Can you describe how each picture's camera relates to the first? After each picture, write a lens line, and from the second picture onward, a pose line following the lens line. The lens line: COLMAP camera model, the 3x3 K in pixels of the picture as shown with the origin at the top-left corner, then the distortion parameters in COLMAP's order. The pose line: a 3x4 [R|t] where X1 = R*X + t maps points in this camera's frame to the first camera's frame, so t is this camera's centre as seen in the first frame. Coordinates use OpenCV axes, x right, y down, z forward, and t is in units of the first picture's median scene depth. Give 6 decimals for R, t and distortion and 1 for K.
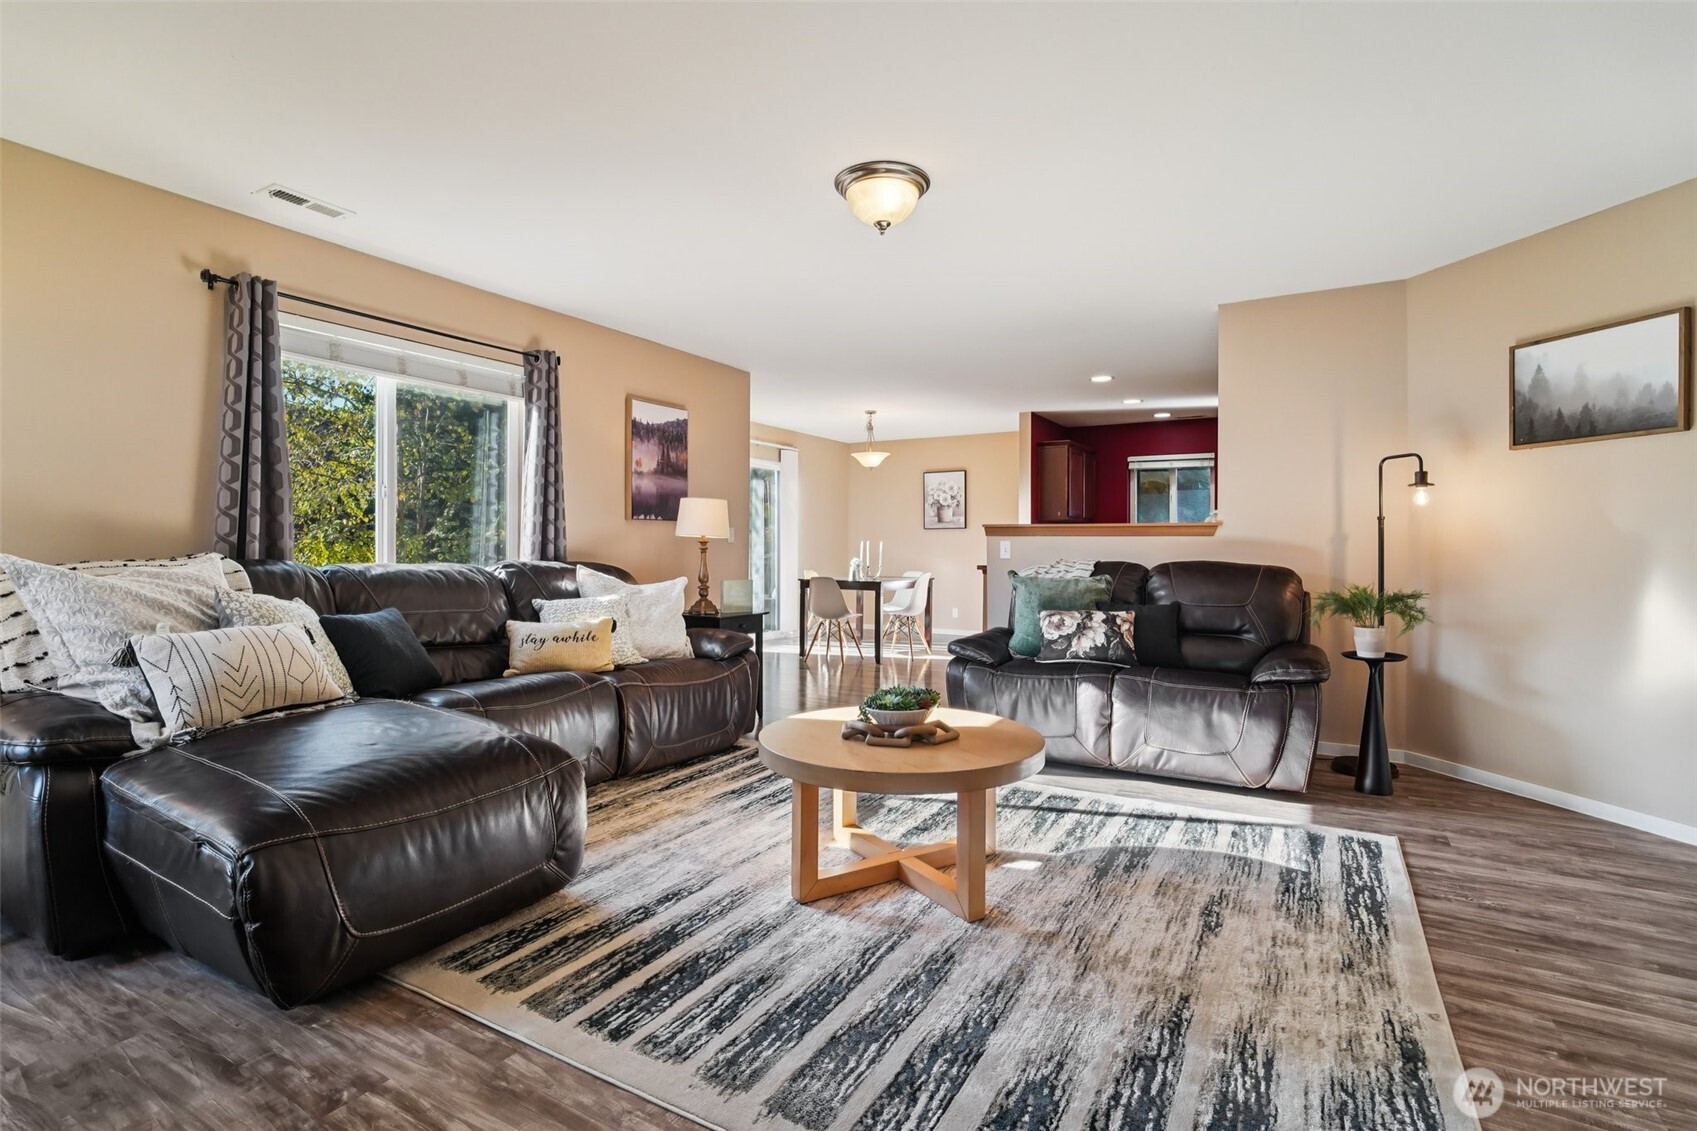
lens RADIAL K [[804.1, 0, 853.0], [0, 804.1, 547.5], [0, 0, 1]] dist [-0.026349, 0.012907]
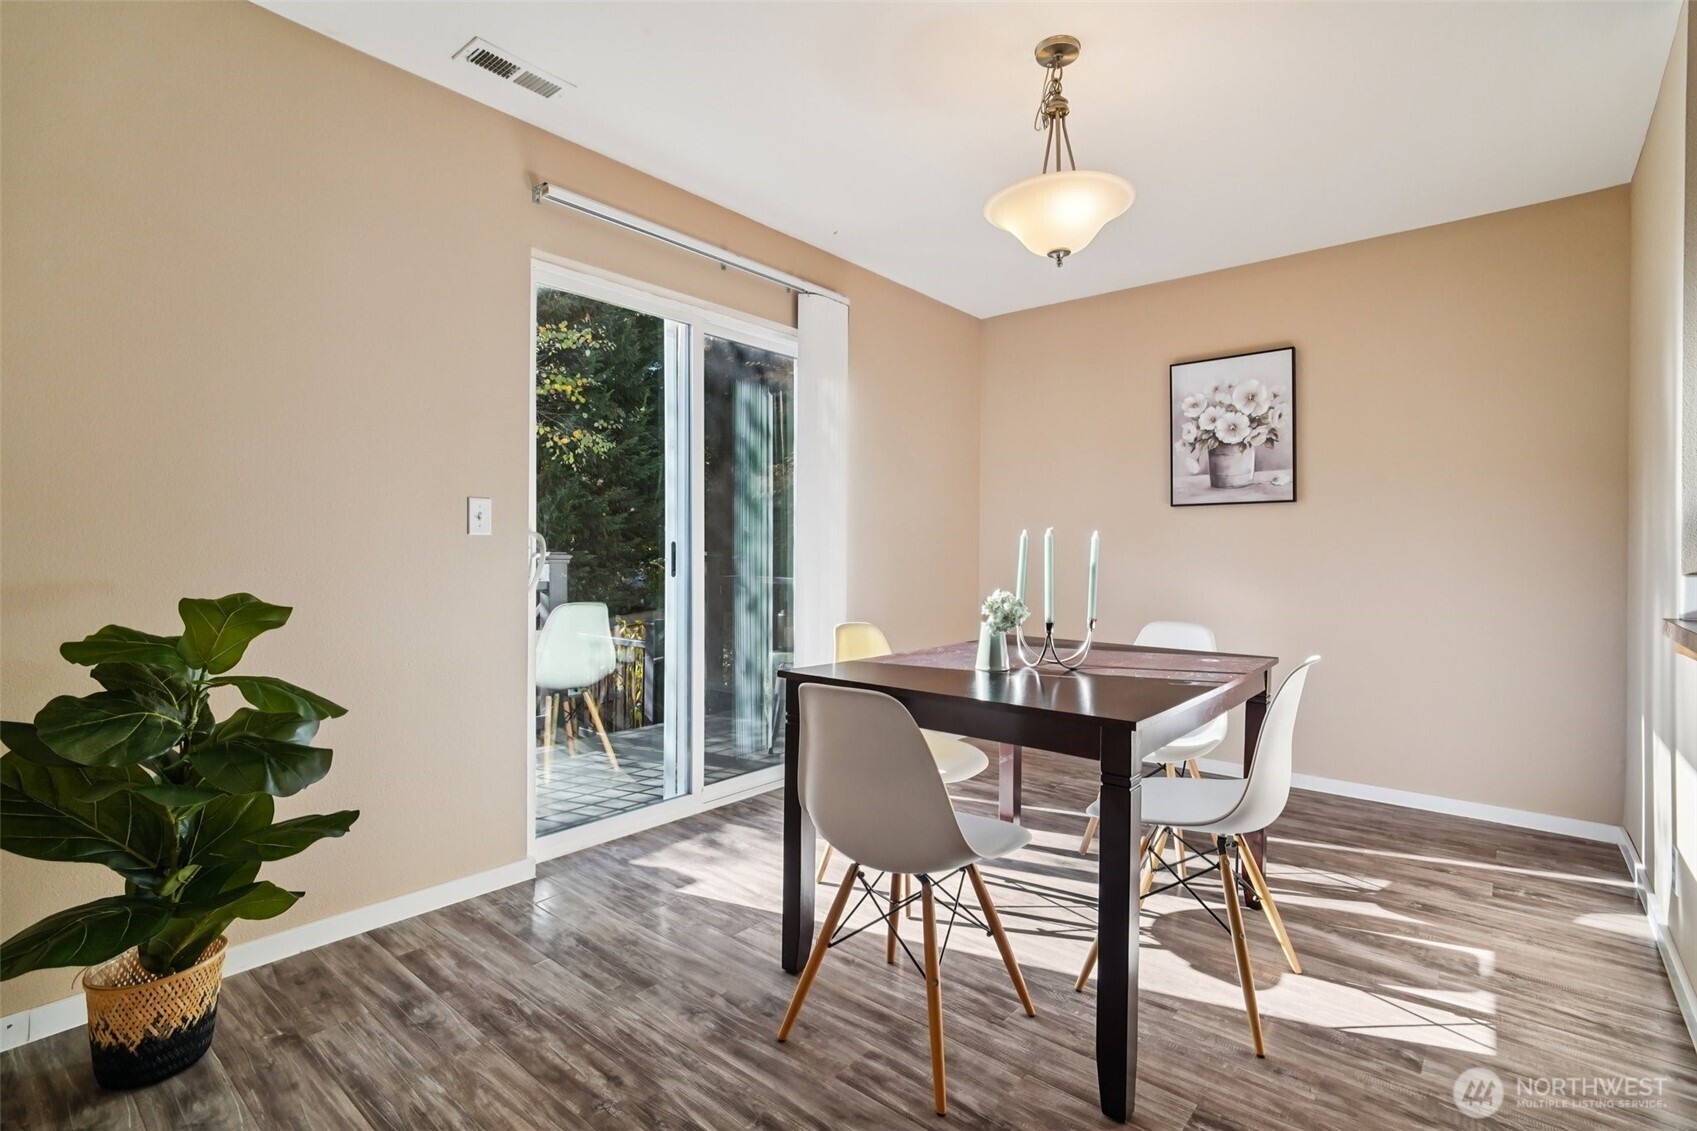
lens RADIAL K [[804.1, 0, 853.0], [0, 804.1, 547.5], [0, 0, 1]] dist [-0.026349, 0.012907]
pose [[0.985872, 0.001671, -0.167490, -0.000423], [-0.002547, 0.999984, -0.005014, -0.000242], [0.167479, 0.005370, 0.985861, 0.594616]]
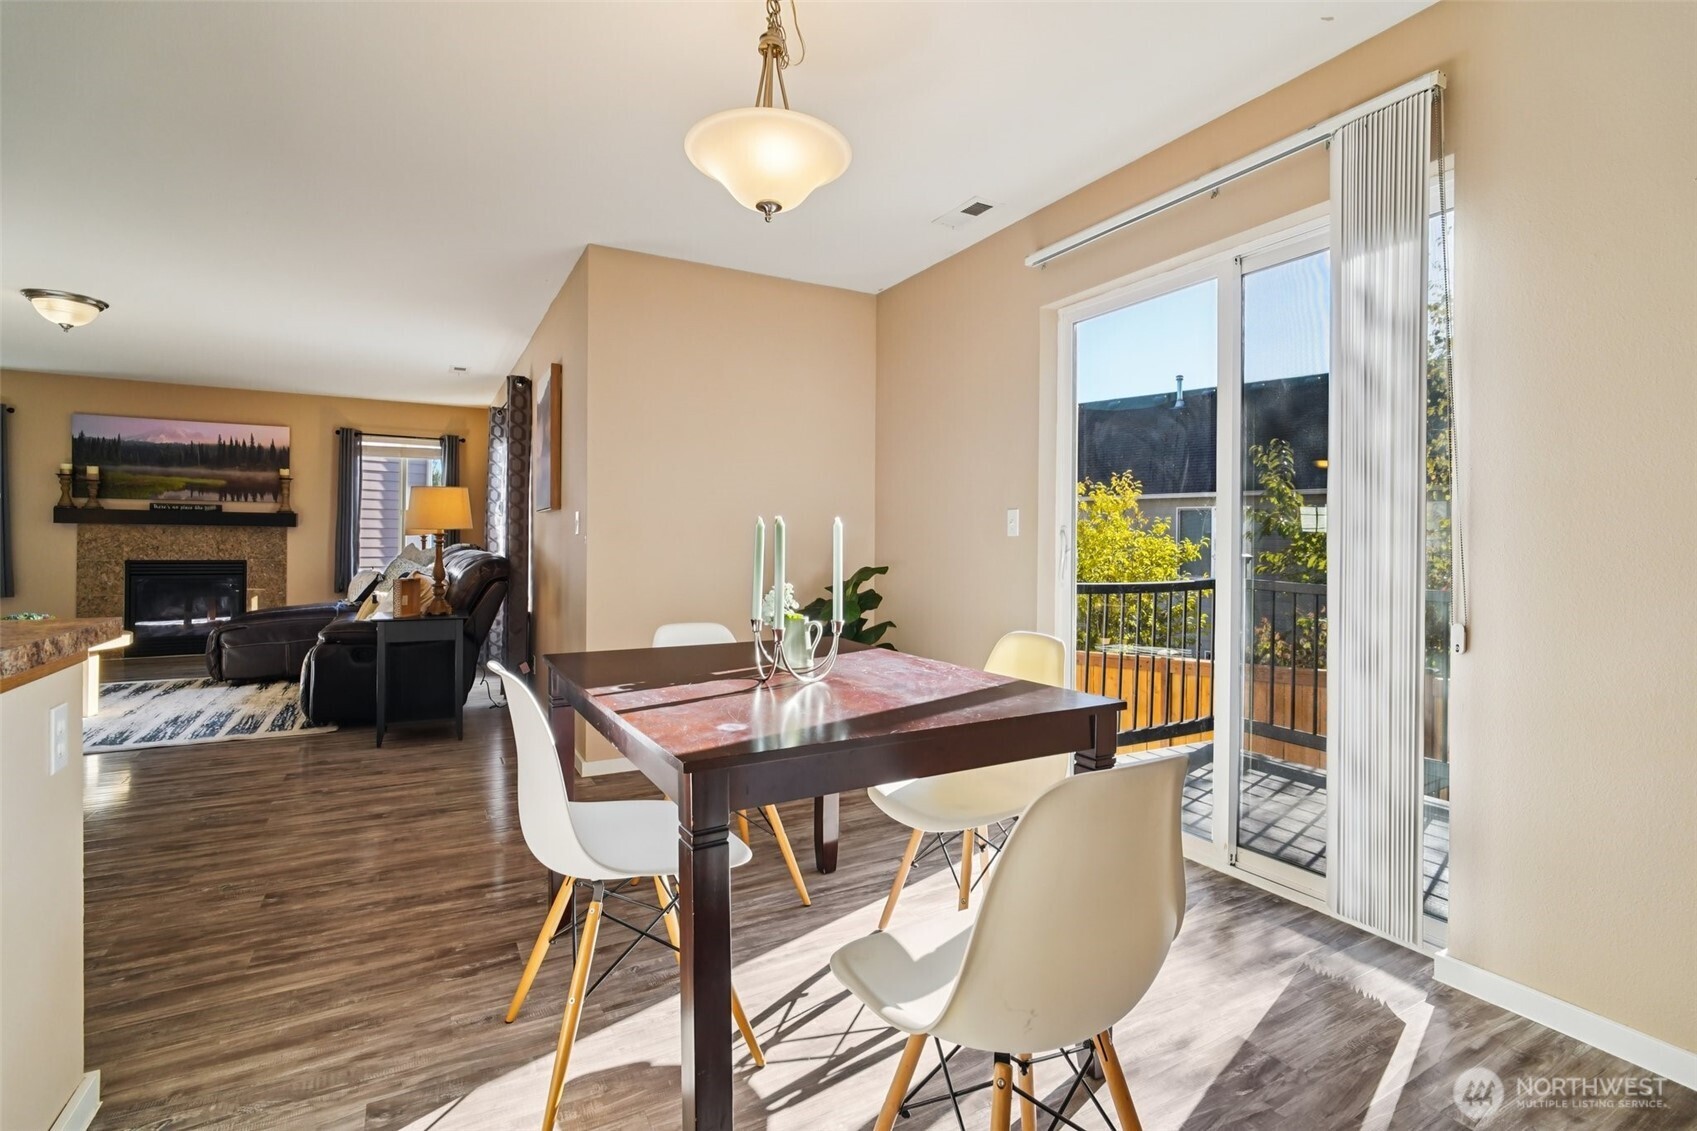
lens RADIAL K [[804.1, 0, 853.0], [0, 804.1, 547.5], [0, 0, 1]] dist [-0.026349, 0.012907]
pose [[-0.508707, -0.005749, -0.860921, 0.170635], [-0.008772, 0.999960, -0.001494, 0.000593], [0.860895, 0.006792, -0.508737, 0.930356]]
